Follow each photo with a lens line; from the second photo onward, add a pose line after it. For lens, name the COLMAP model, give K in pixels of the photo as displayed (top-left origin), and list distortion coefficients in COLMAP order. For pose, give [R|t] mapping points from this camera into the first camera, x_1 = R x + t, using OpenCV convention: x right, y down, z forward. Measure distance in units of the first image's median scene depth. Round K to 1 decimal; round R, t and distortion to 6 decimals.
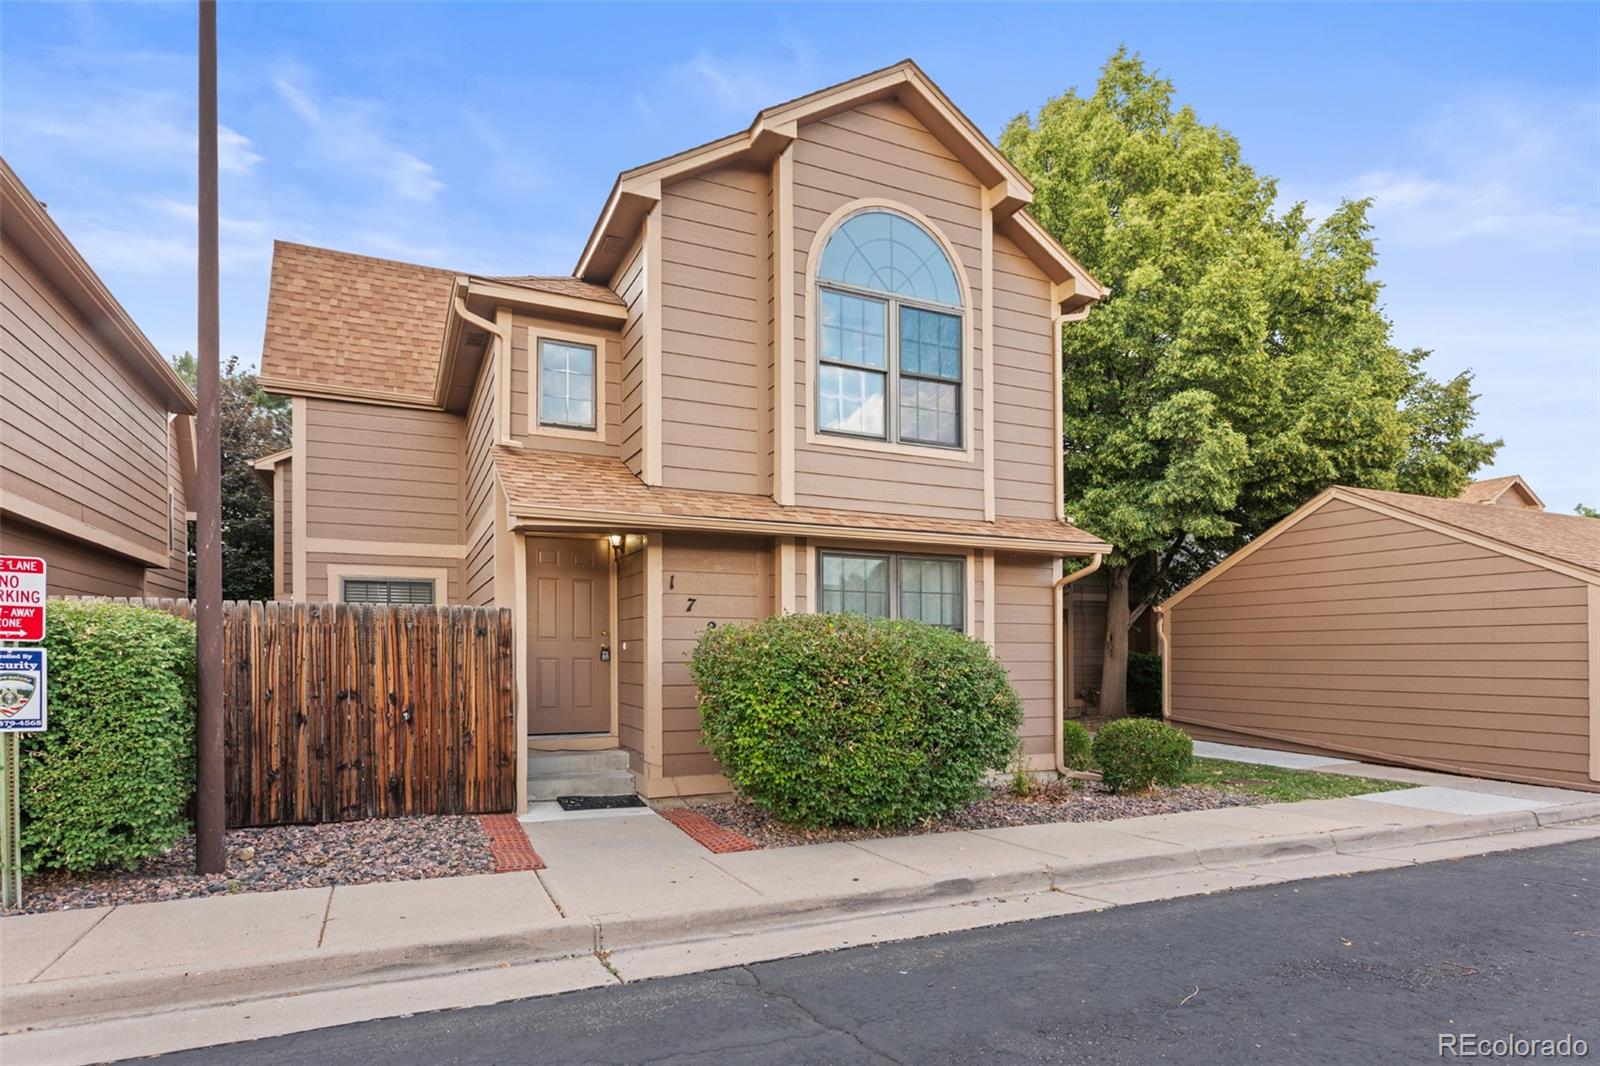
lens RADIAL K [[853.7, 0, 774.3], [0, 853.7, 644.0], [0, 0, 1]] dist [0.000051, 0.001048]
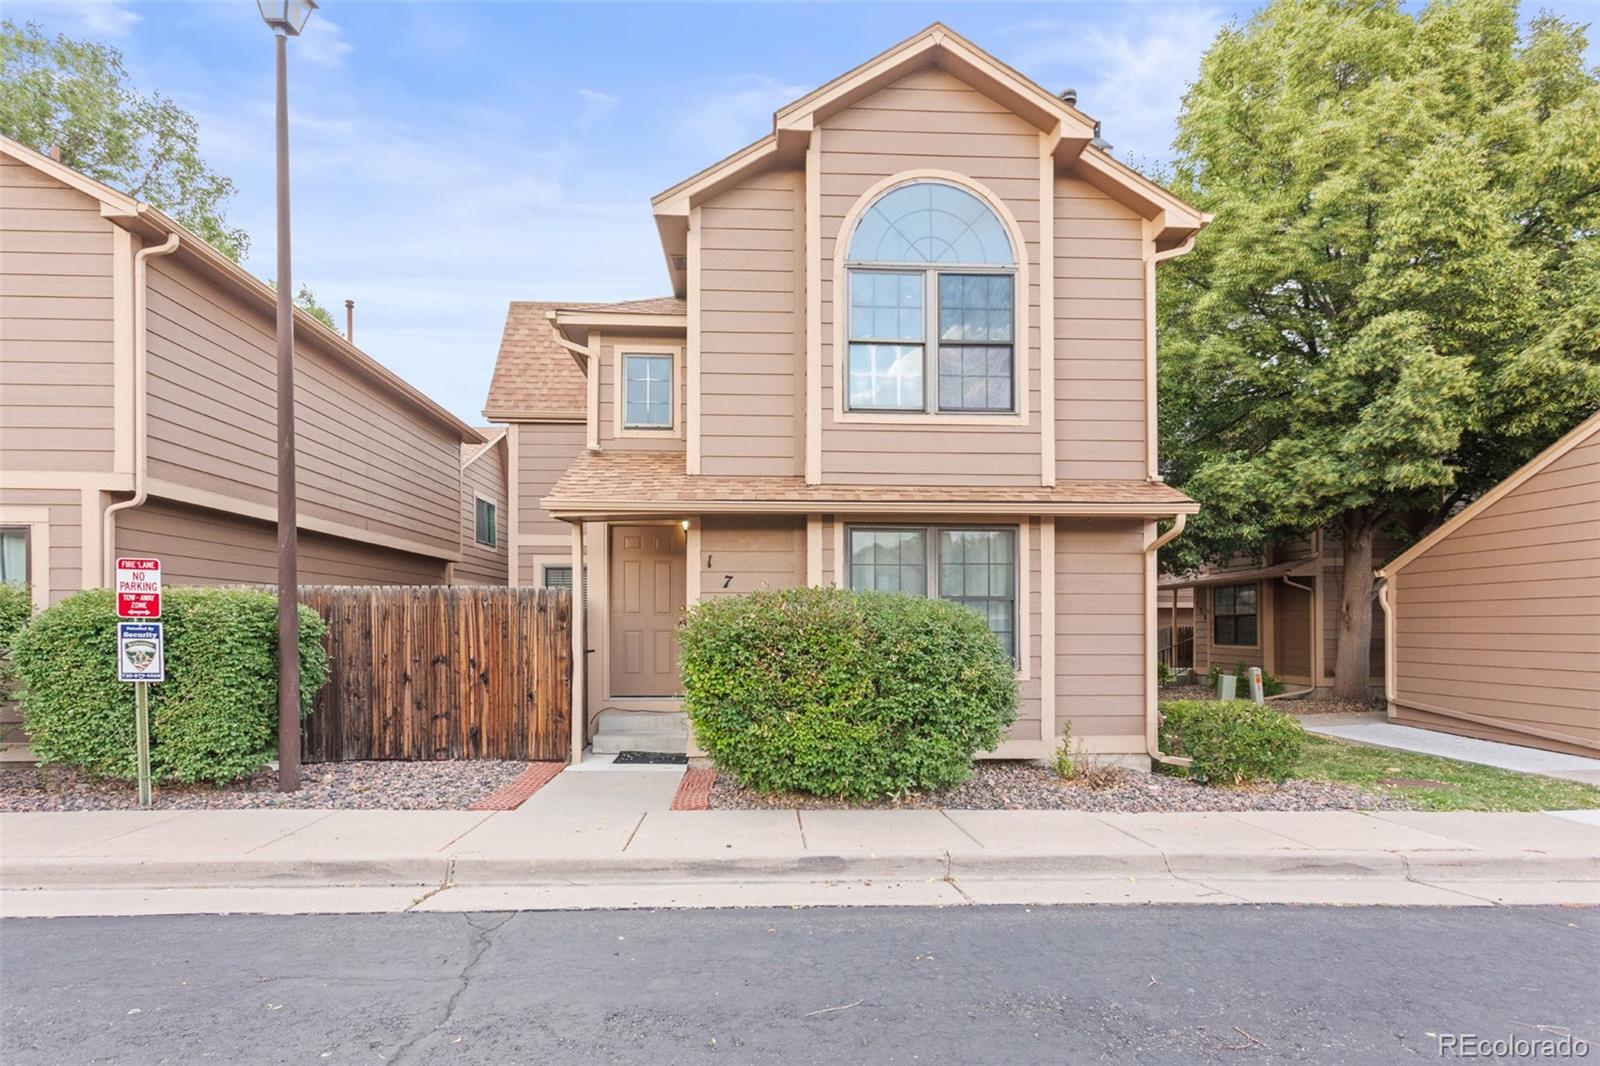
lens RADIAL K [[782.3, 0, 790.8], [0, 782.3, 618.2], [0, 0, 1]] dist [0.006571, -0.000492]
pose [[0.930988, -0.004265, -0.365024, 0.333910], [0.004446, 0.999990, -0.000346, 0.001276], [0.365022, -0.001300, 0.930998, 0.097781]]
